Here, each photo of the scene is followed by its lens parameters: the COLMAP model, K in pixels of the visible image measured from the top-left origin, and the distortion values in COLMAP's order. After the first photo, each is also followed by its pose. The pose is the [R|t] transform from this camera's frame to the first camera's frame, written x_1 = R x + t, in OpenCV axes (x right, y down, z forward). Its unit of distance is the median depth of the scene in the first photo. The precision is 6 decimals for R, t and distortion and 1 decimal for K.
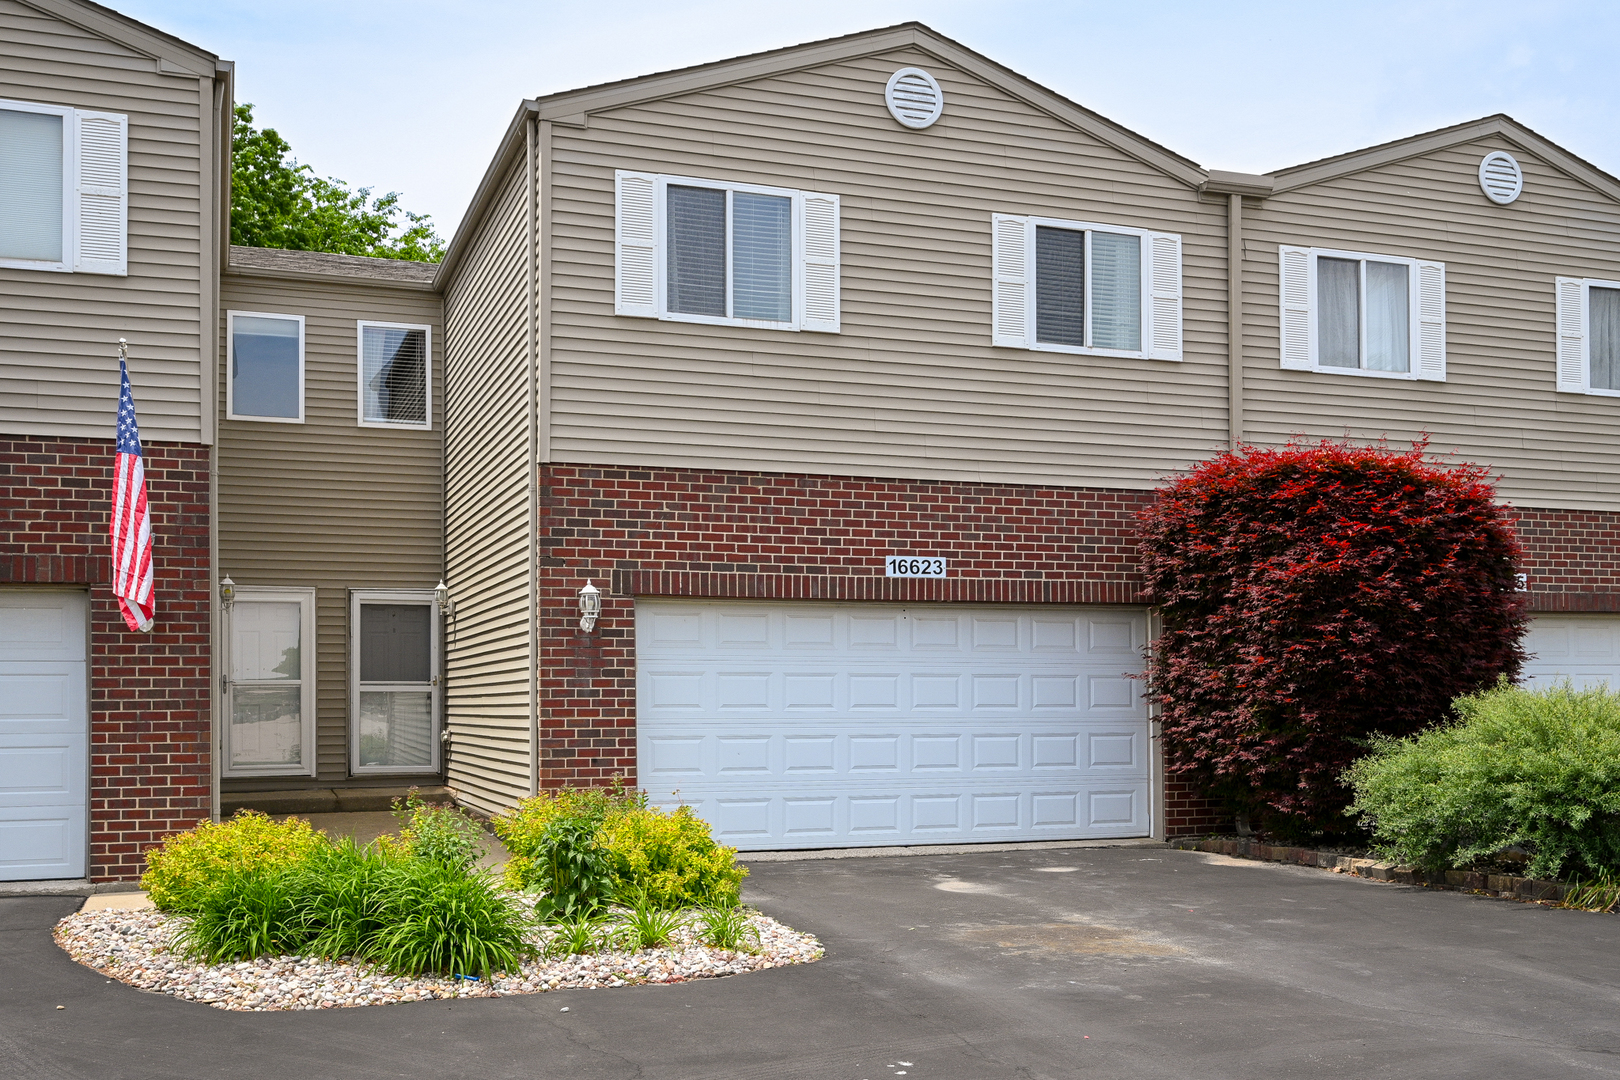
lens RADIAL K [[1618.1, 0, 812.2], [0, 1618.1, 543.5], [0, 0, 1]] dist [-0.005415, 0.000000]
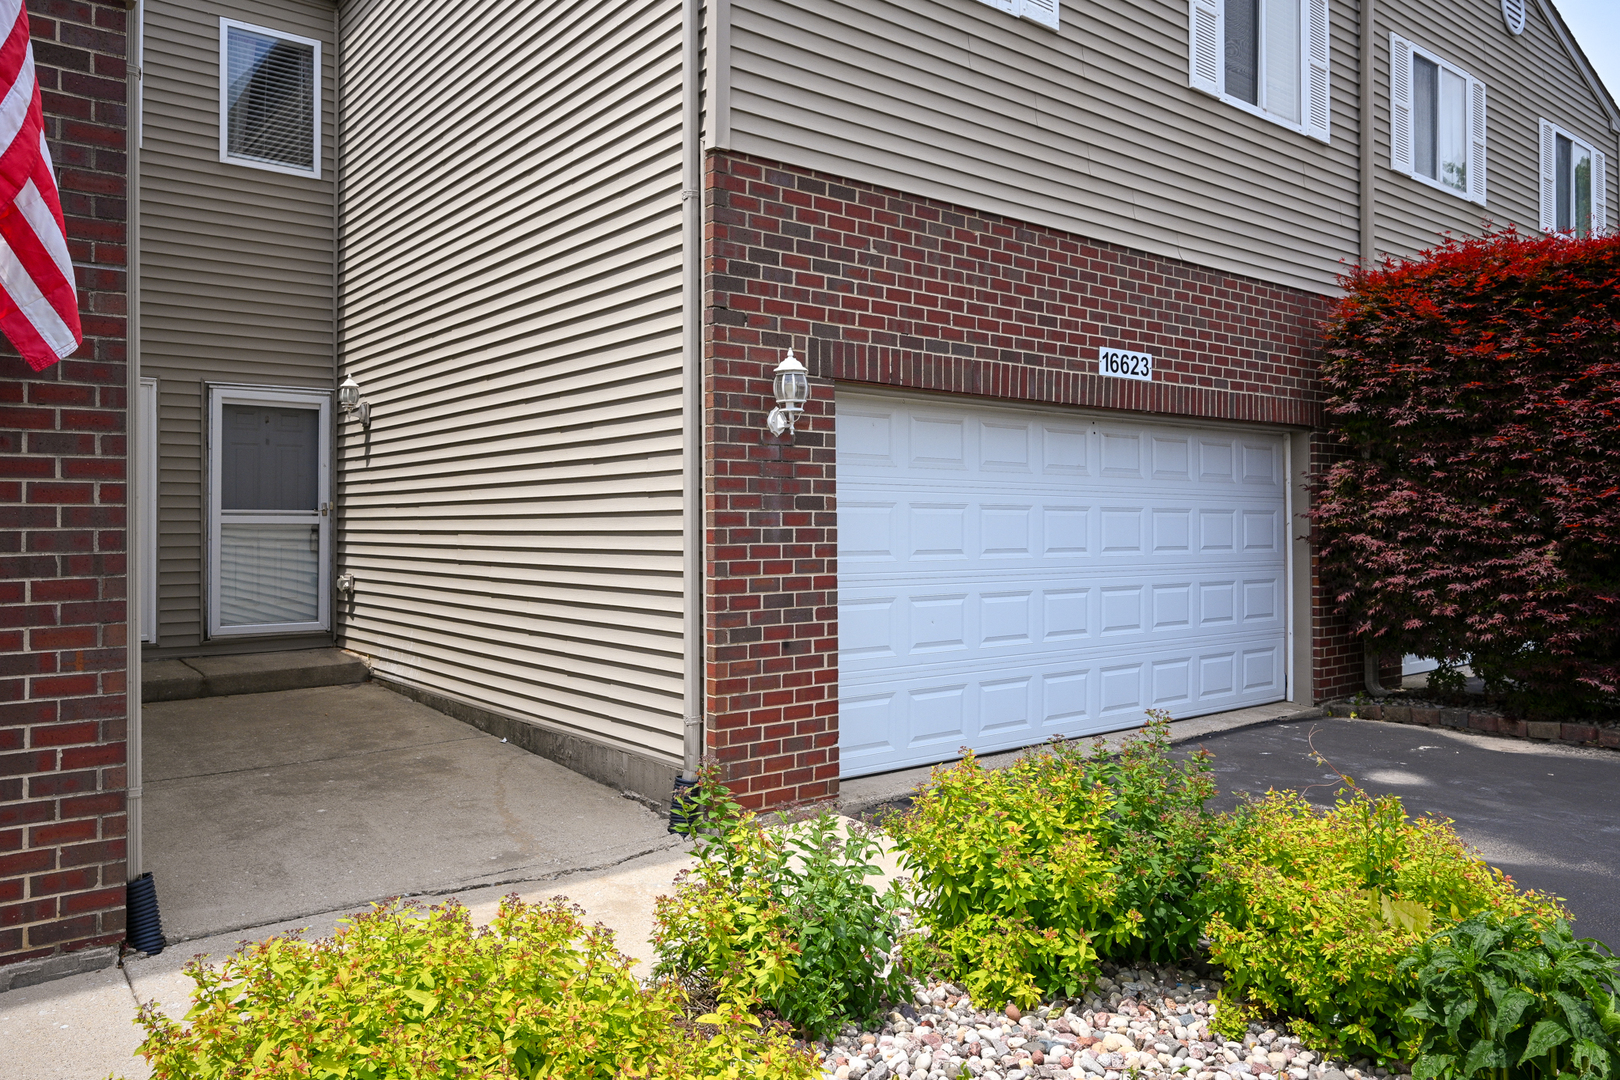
lens RADIAL K [[1123.6, 0, 729.8], [0, 1123.6, 450.7], [0, 0, 1]] dist [-0.002353, 0.000402]
pose [[0.954744, 0.022815, 0.296552, -0.263619], [-0.032733, 0.999057, 0.028520, 0.045656], [-0.295622, -0.036936, 0.954591, 0.560028]]
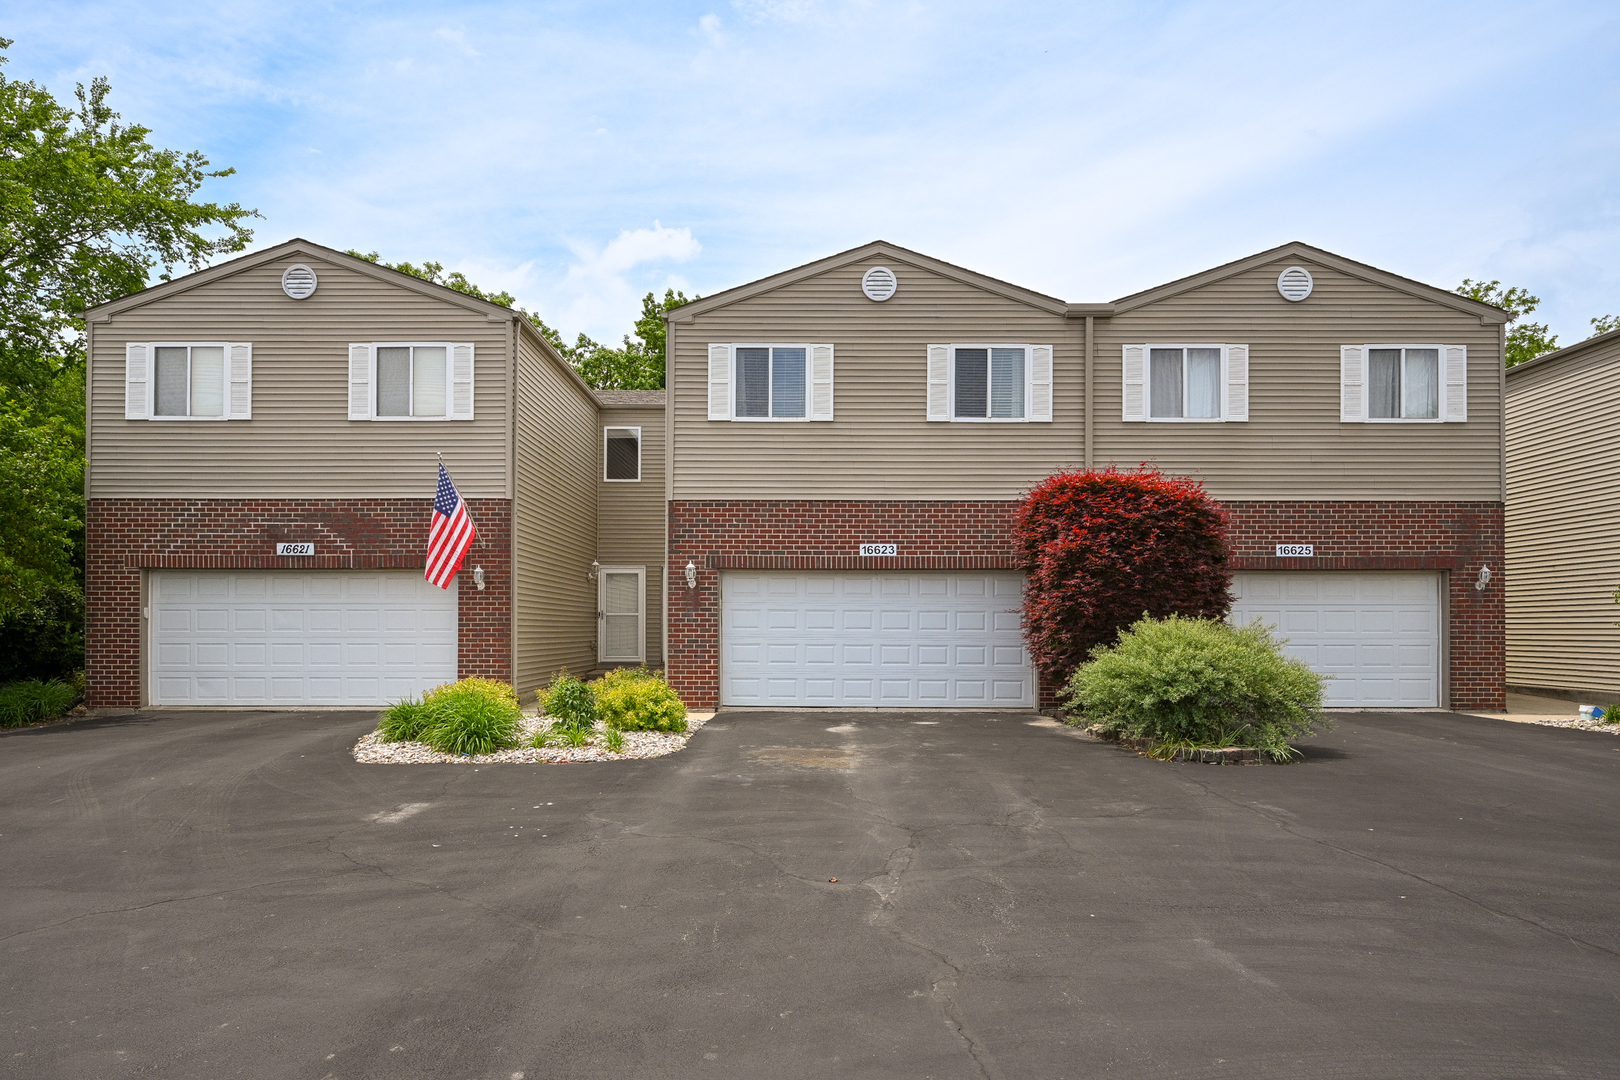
lens RADIAL K [[939.7, 0, 811.7], [0, 939.7, 541.6], [0, 0, 1]] dist [-0.001783, 0.000806]
pose [[0.934048, -0.024916, -0.356276, 0.363845], [0.027445, 0.999621, 0.002045, 0.001255], [0.356090, -0.011689, 0.934378, 0.013648]]
